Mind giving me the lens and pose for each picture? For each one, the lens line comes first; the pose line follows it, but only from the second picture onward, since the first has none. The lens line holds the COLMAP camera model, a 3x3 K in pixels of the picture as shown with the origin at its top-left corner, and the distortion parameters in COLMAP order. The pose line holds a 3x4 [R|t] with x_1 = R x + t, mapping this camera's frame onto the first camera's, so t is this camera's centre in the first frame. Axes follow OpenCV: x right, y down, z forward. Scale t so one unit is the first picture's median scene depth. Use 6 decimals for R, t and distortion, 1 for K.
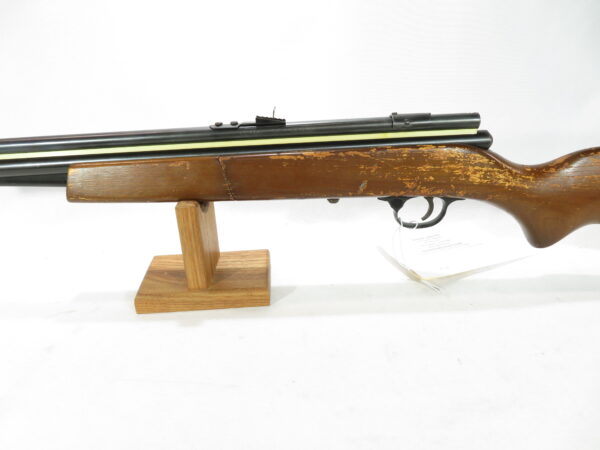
lens RADIAL K [[453.6, 0, 300.0], [0, 453.6, 225.0], [0, 0, 1]] dist [0.006086, -0.004201]
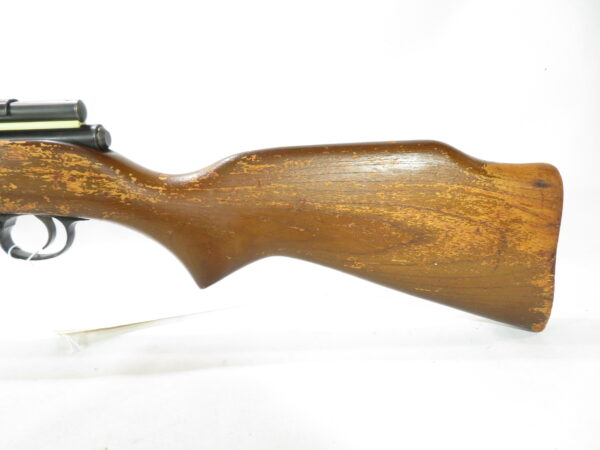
lens RADIAL K [[453.6, 0, 300.0], [0, 453.6, 225.0], [0, 0, 1]] dist [0.006086, -0.004201]
pose [[0.999747, 0.010990, 0.019632, 0.723878], [-0.008219, 0.990672, -0.136022, 0.050740], [-0.020944, 0.135826, 0.990511, 0.286798]]
